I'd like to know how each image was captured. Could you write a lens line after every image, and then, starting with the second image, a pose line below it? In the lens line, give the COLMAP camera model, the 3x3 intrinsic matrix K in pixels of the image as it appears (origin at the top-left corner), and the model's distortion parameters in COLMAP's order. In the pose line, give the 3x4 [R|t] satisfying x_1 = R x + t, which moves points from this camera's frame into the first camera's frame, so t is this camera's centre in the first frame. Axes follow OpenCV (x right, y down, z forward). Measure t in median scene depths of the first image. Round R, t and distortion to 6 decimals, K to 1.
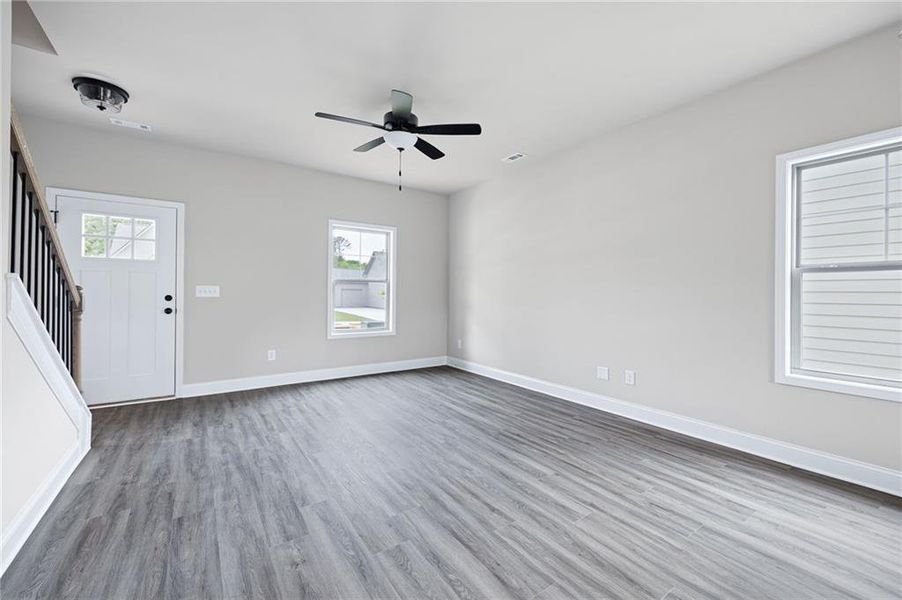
lens RADIAL K [[374.9, 0, 454.3], [0, 374.9, 295.1], [0, 0, 1]] dist [-0.002195, -0.000107]
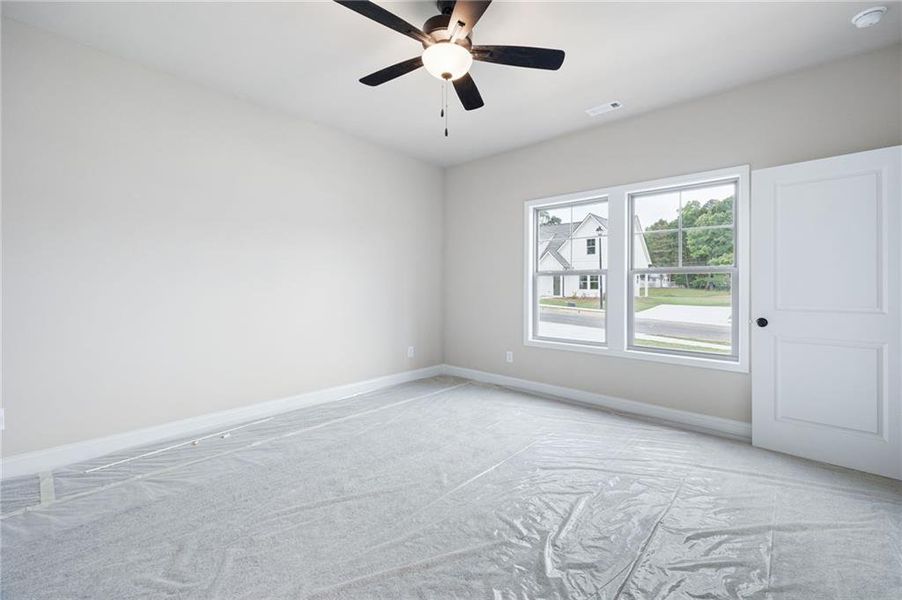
lens RADIAL K [[375.2, 0, 474.3], [0, 375.2, 287.8], [0, 0, 1]] dist [-0.016987, -0.000104]
pose [[0.969461, -0.002801, 0.245229, 0.248684], [0.002200, 0.999994, 0.002724, -0.012392], [-0.245235, -0.002102, 0.969461, -0.448281]]
